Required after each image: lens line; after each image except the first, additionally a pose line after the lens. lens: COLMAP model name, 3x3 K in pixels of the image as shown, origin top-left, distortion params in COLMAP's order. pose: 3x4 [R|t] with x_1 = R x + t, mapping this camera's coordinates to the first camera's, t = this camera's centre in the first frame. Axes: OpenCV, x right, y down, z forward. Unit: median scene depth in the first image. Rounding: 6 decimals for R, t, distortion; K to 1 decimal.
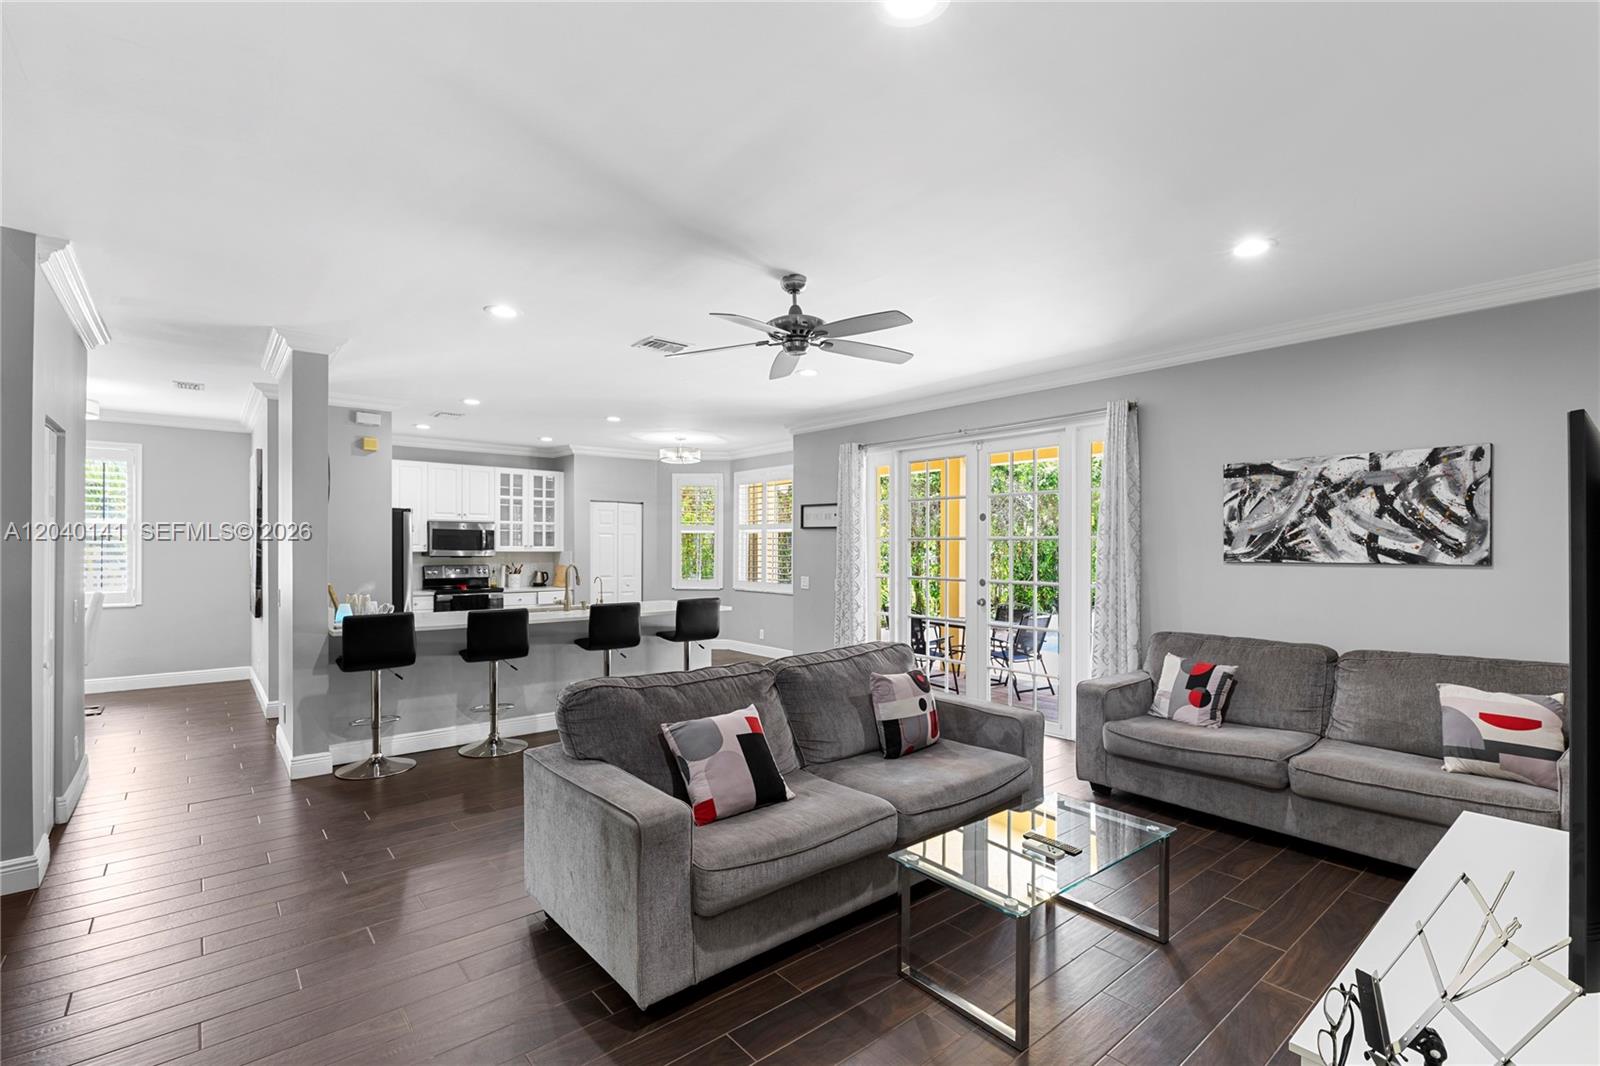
lens RADIAL K [[719.3, 0, 796.8], [0, 719.3, 546.8], [0, 0, 1]] dist [0.008368, -0.001120]
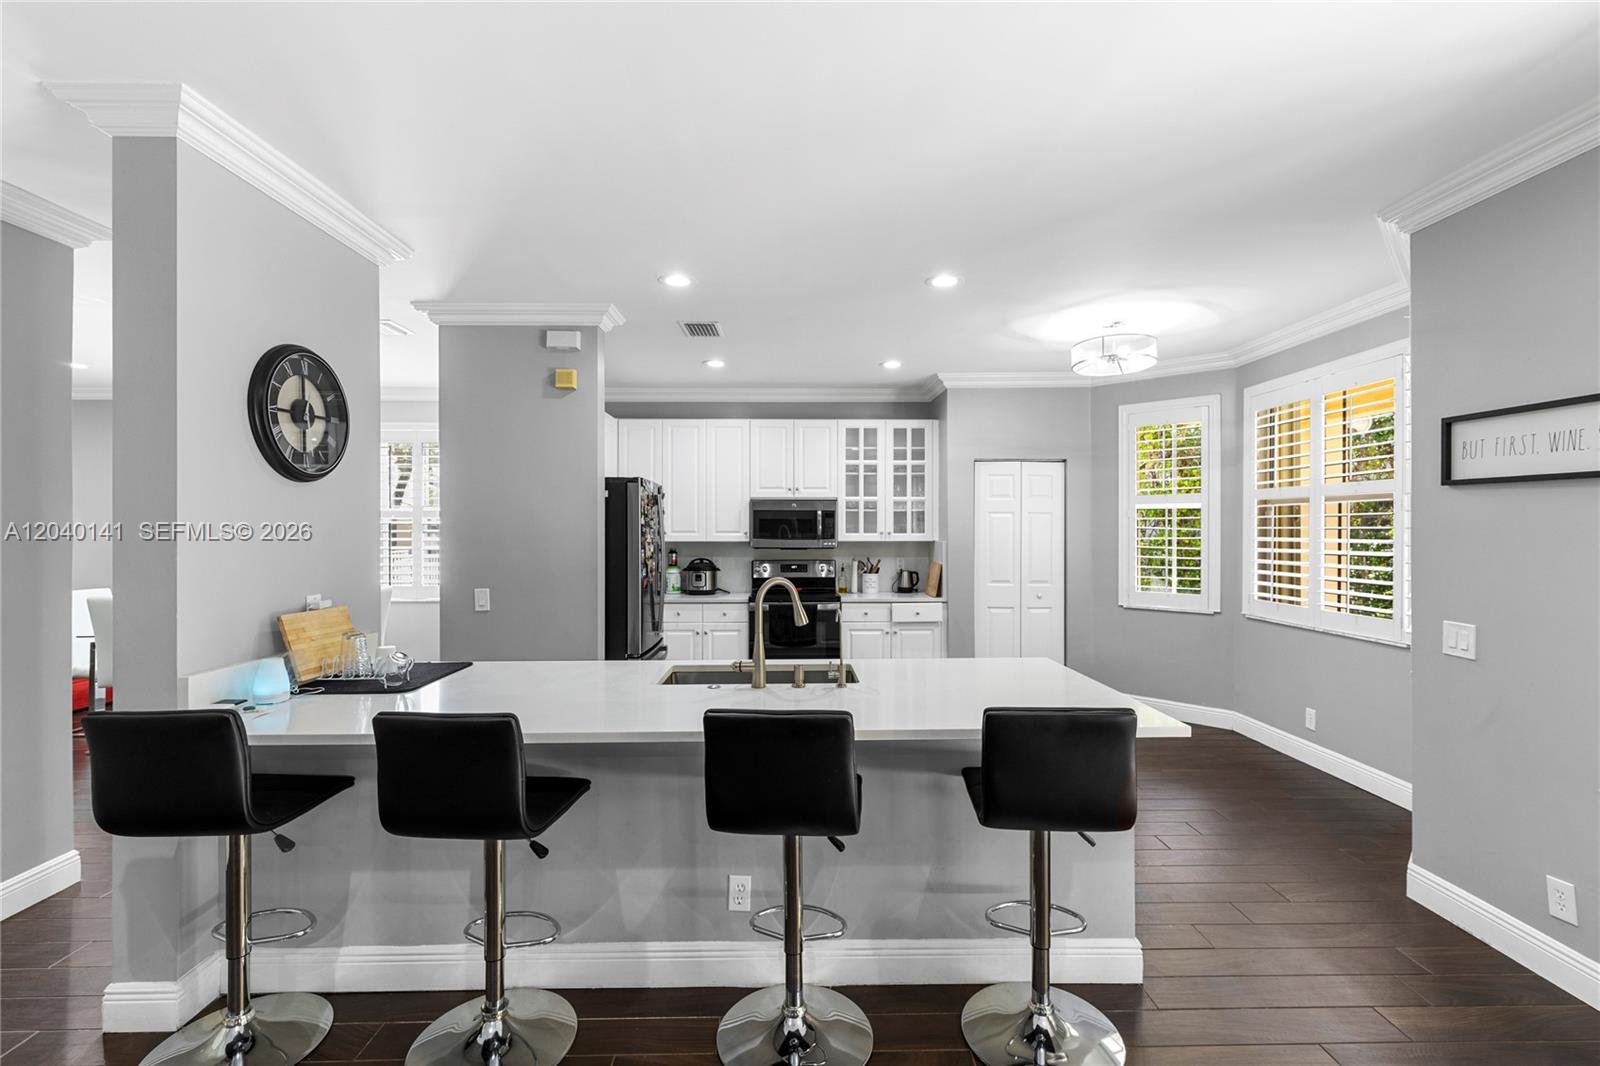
lens RADIAL K [[719.3, 0, 804.3], [0, 719.3, 530.7], [0, 0, 1]] dist [0.008368, -0.001120]
pose [[0.787171, -0.003913, -0.616723, -0.018001], [0.004467, 0.999990, -0.000644, -0.003296], [0.616719, -0.002248, 0.787180, 0.427024]]
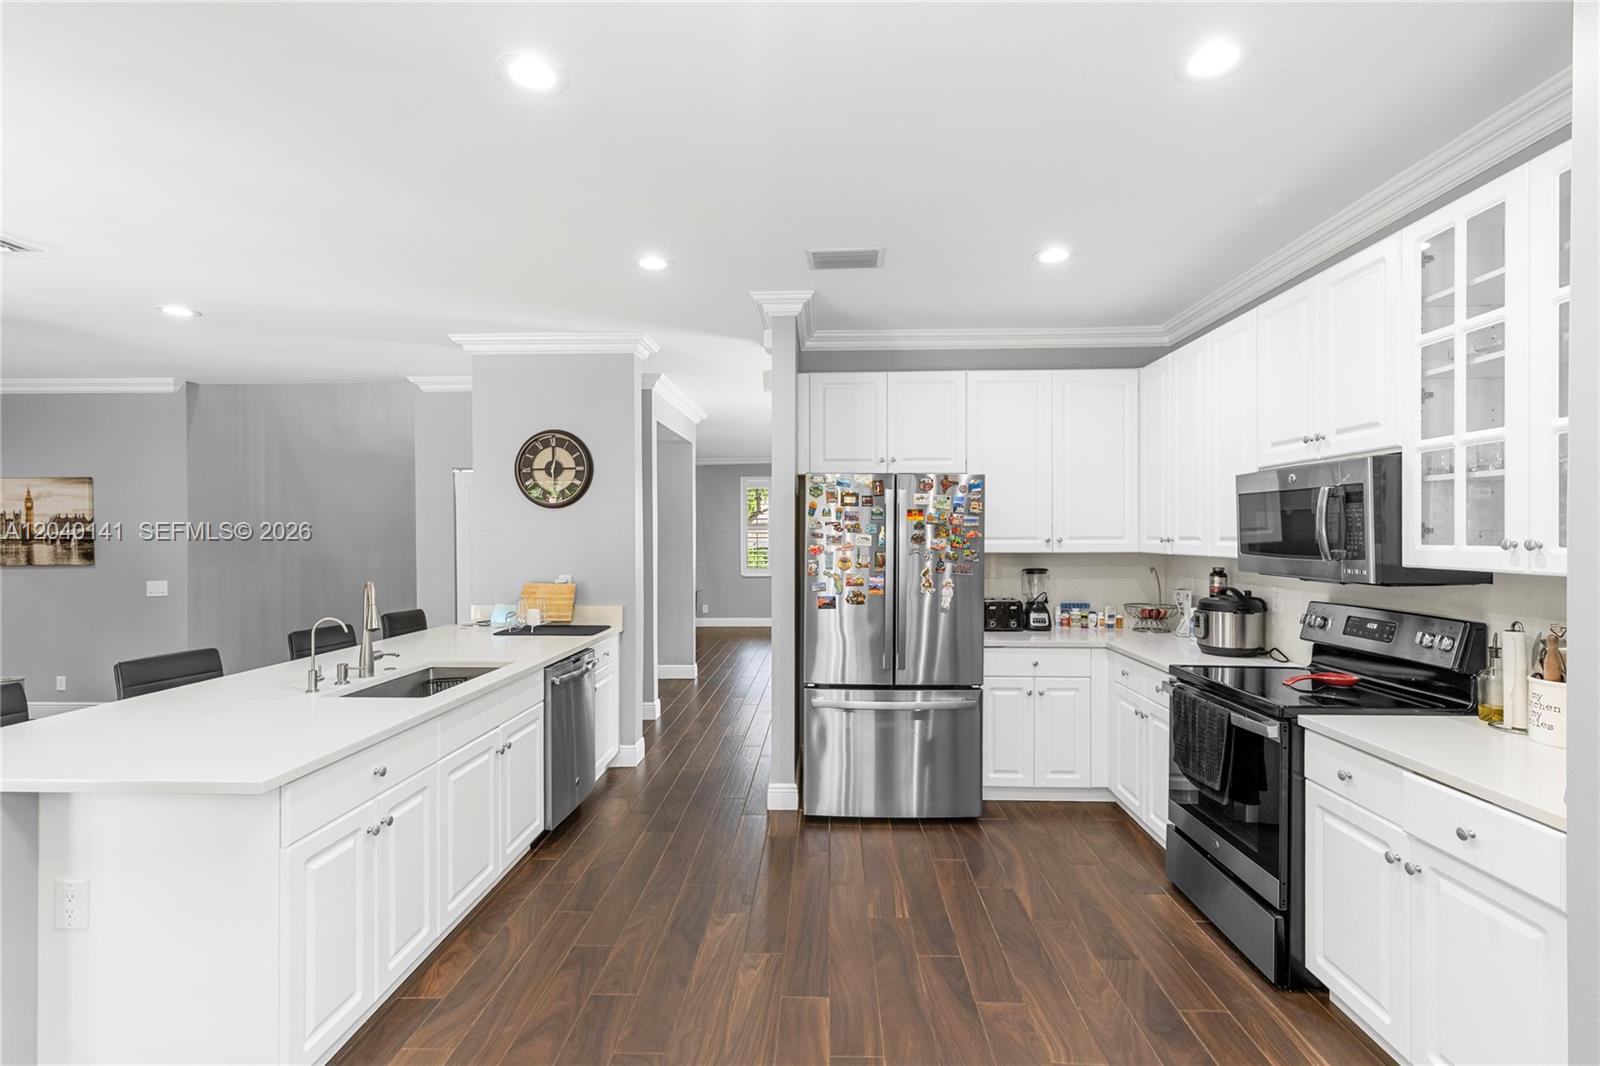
lens RADIAL K [[719.3, 0, 807.8], [0, 719.3, 538.6], [0, 0, 1]] dist [0.008368, -0.001120]
pose [[-0.659041, 0.005038, -0.752090, -0.095469], [0.002249, 0.999986, 0.004728, -0.005006], [0.752104, 0.001425, -0.659043, 0.990298]]
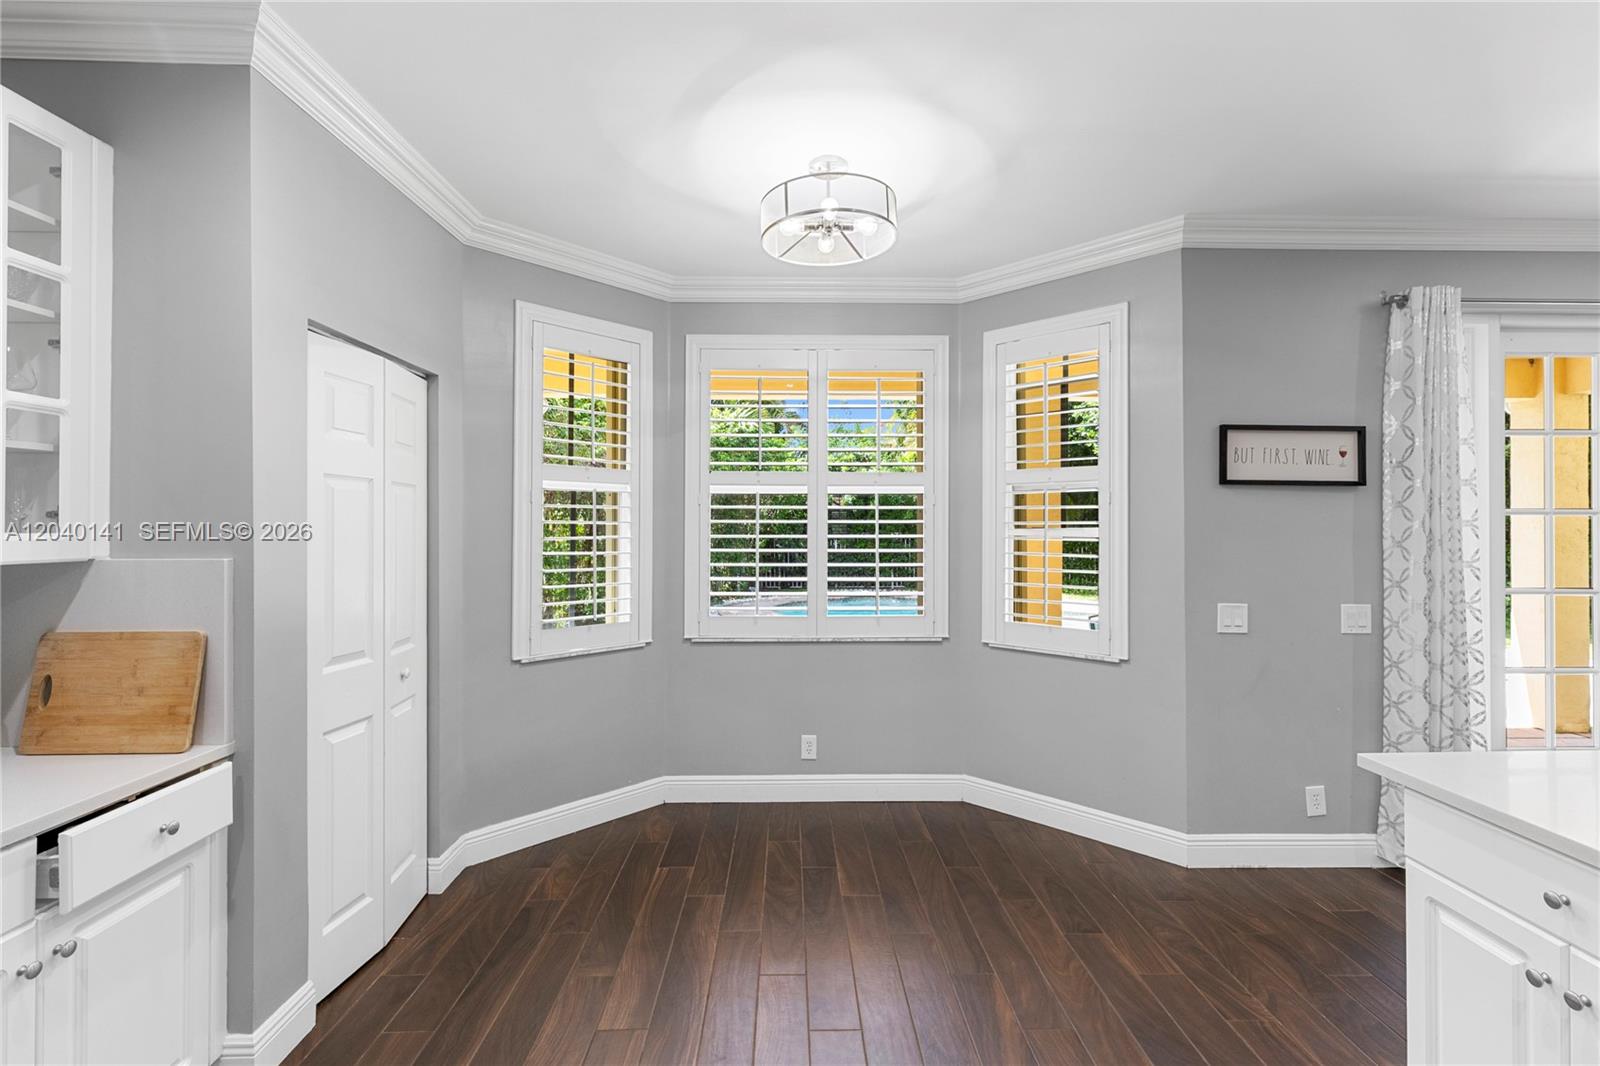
lens RADIAL K [[719.3, 0, 803.0], [0, 719.3, 524.3], [0, 0, 1]] dist [0.008368, -0.001120]
pose [[0.622708, -0.000766, 0.782454, -0.373547], [0.003896, 0.999990, -0.002122, -0.002280], [-0.782444, 0.004370, 0.622705, 0.762608]]
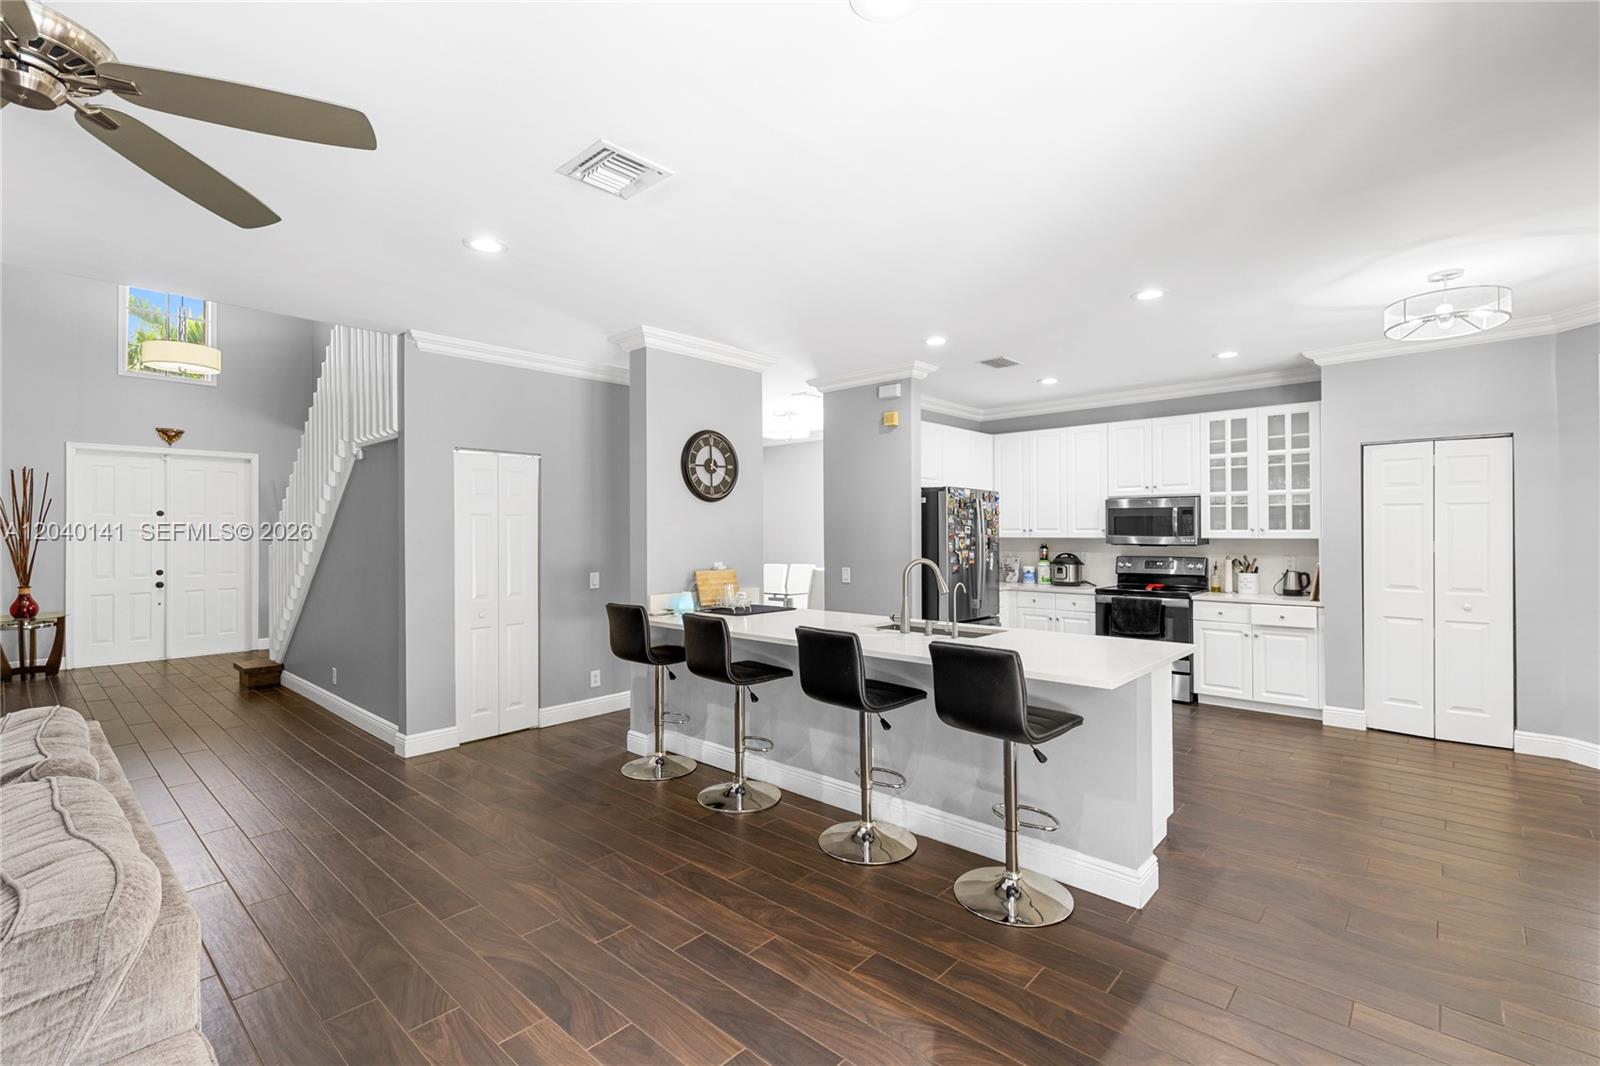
lens RADIAL K [[719.3, 0, 799.7], [0, 719.3, 533.4], [0, 0, 1]] dist [0.008368, -0.001120]
pose [[0.147831, -0.001892, -0.989011, 0.191106], [0.005601, 0.999984, -0.001076, 0.000590], [0.988997, -0.005380, 0.147839, 0.516656]]
